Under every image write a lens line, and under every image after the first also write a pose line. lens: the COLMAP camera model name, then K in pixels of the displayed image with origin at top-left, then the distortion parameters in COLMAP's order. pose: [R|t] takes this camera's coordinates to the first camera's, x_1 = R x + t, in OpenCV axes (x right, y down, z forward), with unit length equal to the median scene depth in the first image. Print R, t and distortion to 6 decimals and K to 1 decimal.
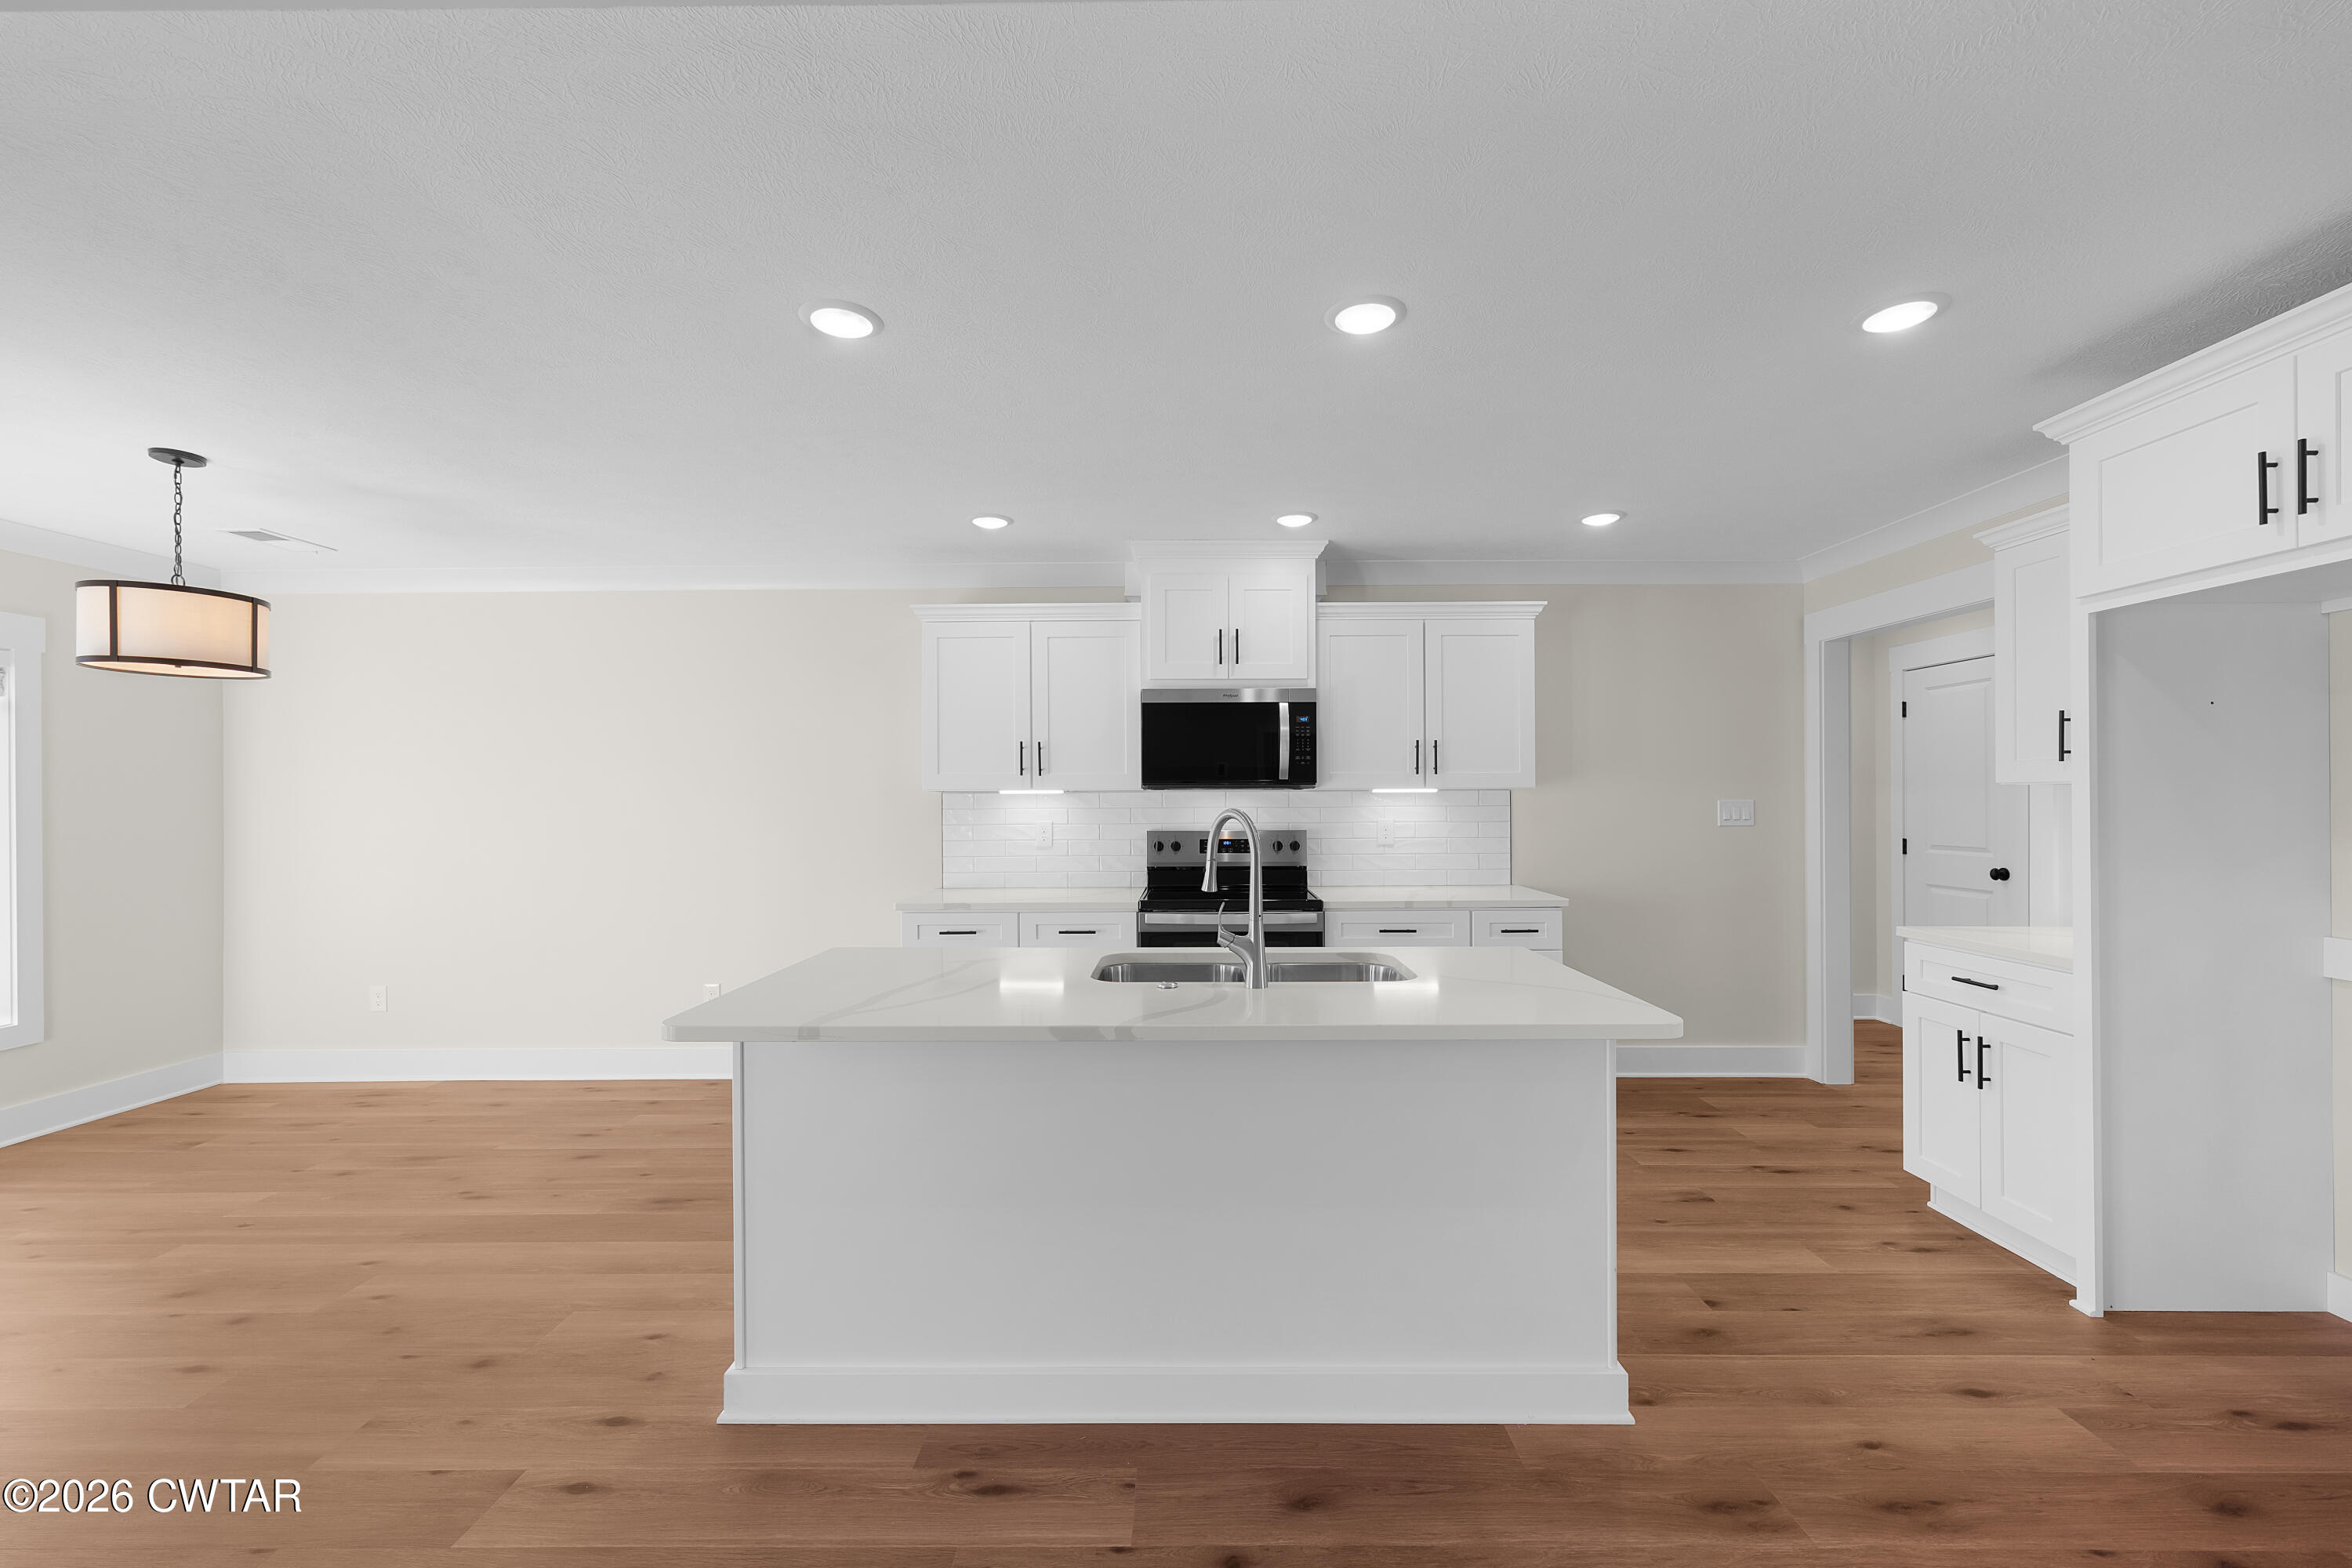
lens RADIAL K [[934.8, 0, 1187.4], [0, 934.8, 791.2], [0, 0, 1]] dist [-0.010239, 0.001521]
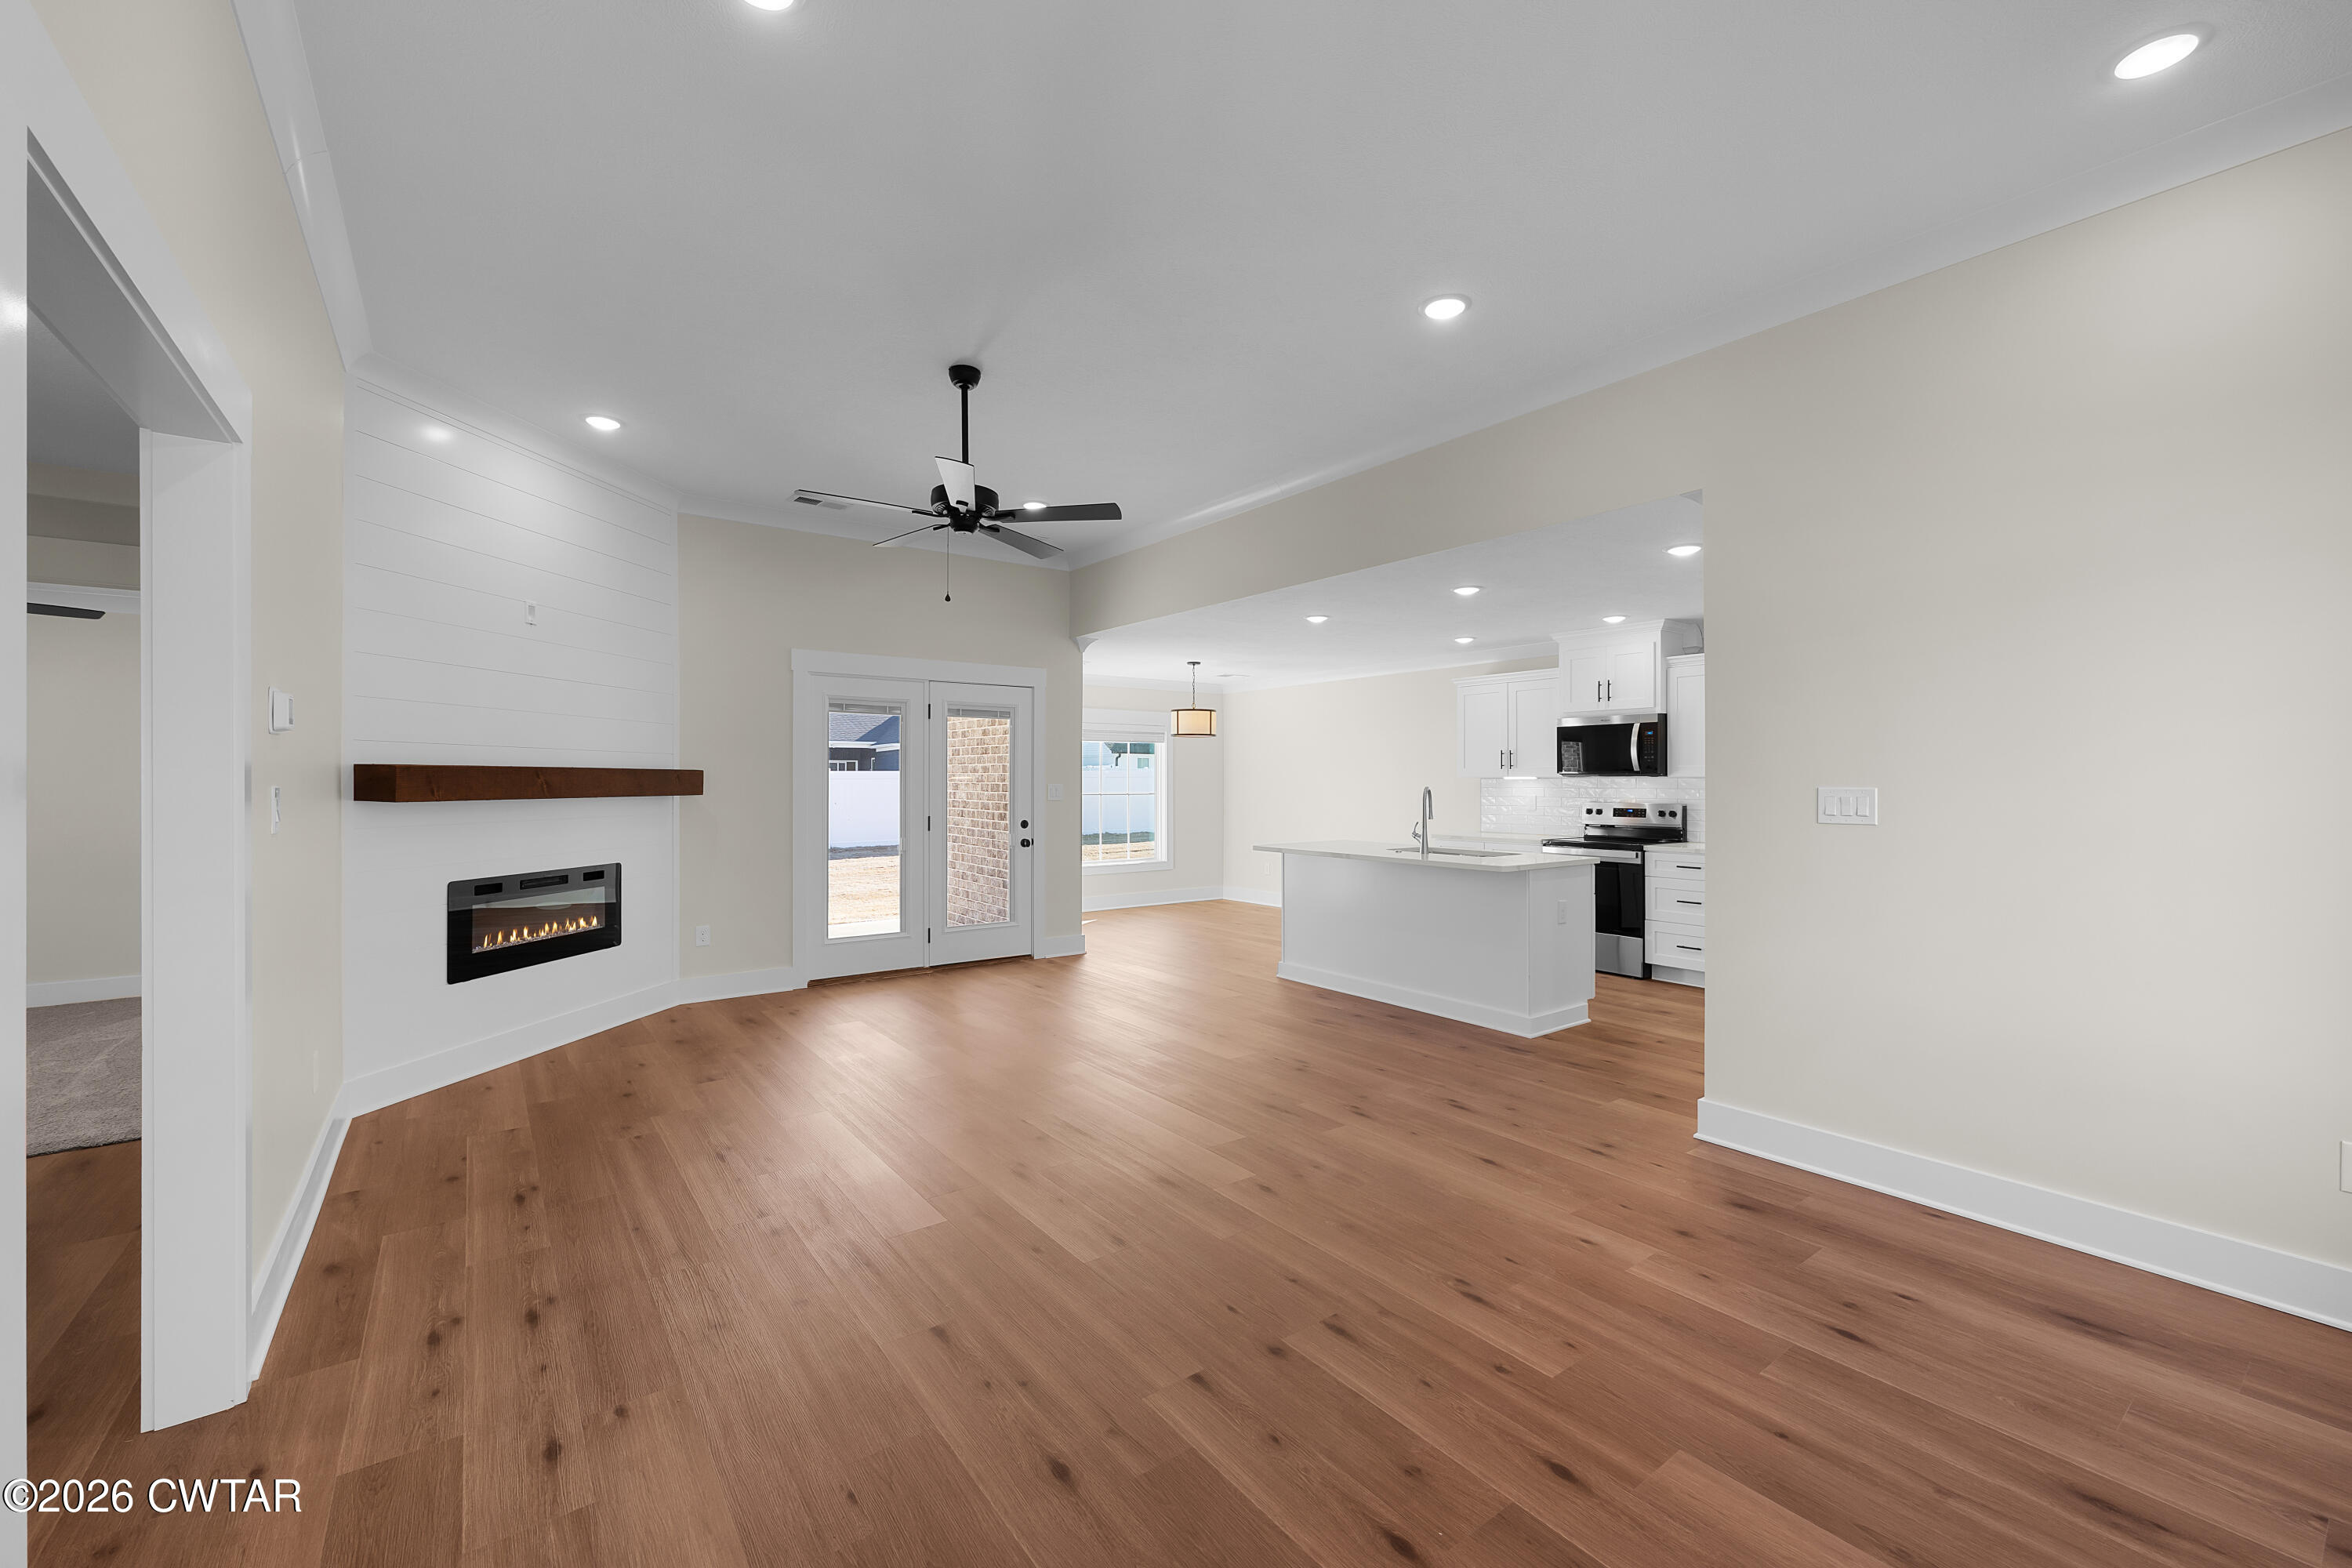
lens RADIAL K [[983.6, 0, 1164.4], [0, 983.6, 786.7], [0, 0, 1]] dist [0.001616, 0.001092]
pose [[0.583104, 0.012276, -0.812305, 1.008213], [0.002221, 0.999858, 0.016704, -0.015669], [0.812394, -0.011545, 0.582994, -0.650995]]
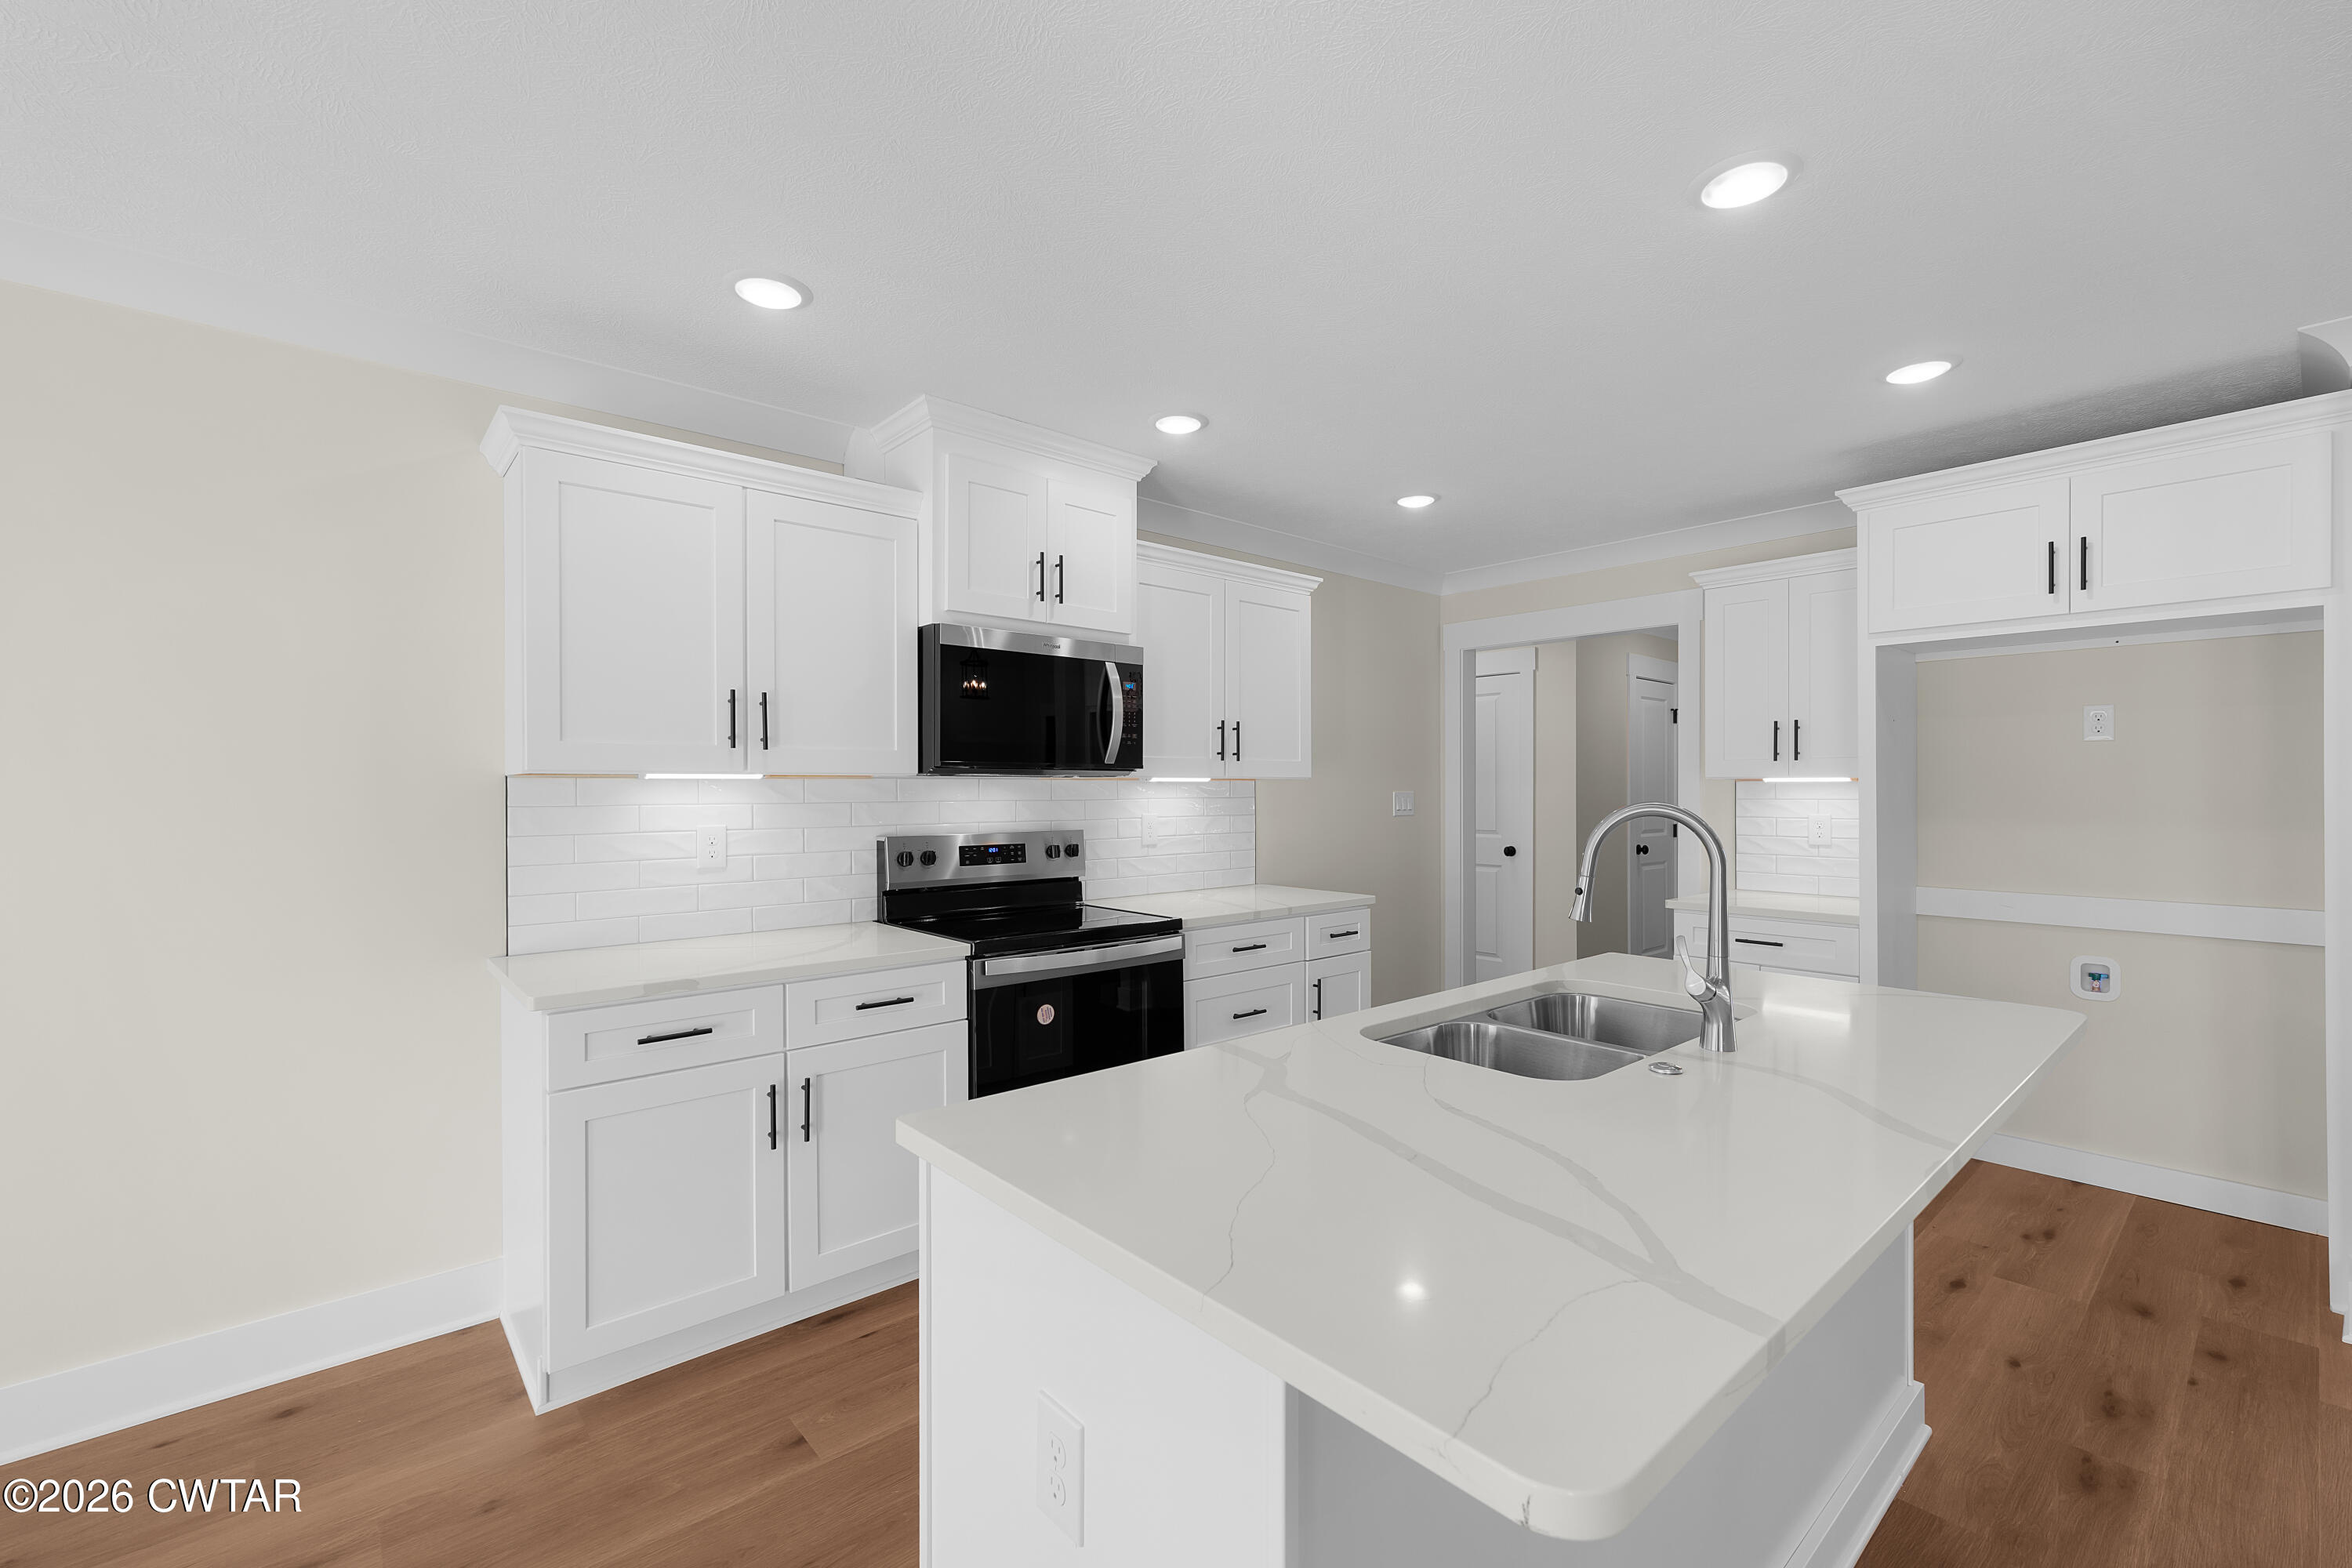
lens RADIAL K [[983.6, 0, 1188.4], [0, 983.6, 793.7], [0, 0, 1]] dist [0.001616, 0.001092]
pose [[0.746460, -0.001078, 0.665429, -0.379589], [-0.008721, 0.999897, 0.011403, 0.002133], [-0.665373, -0.014315, 0.746374, 0.362263]]
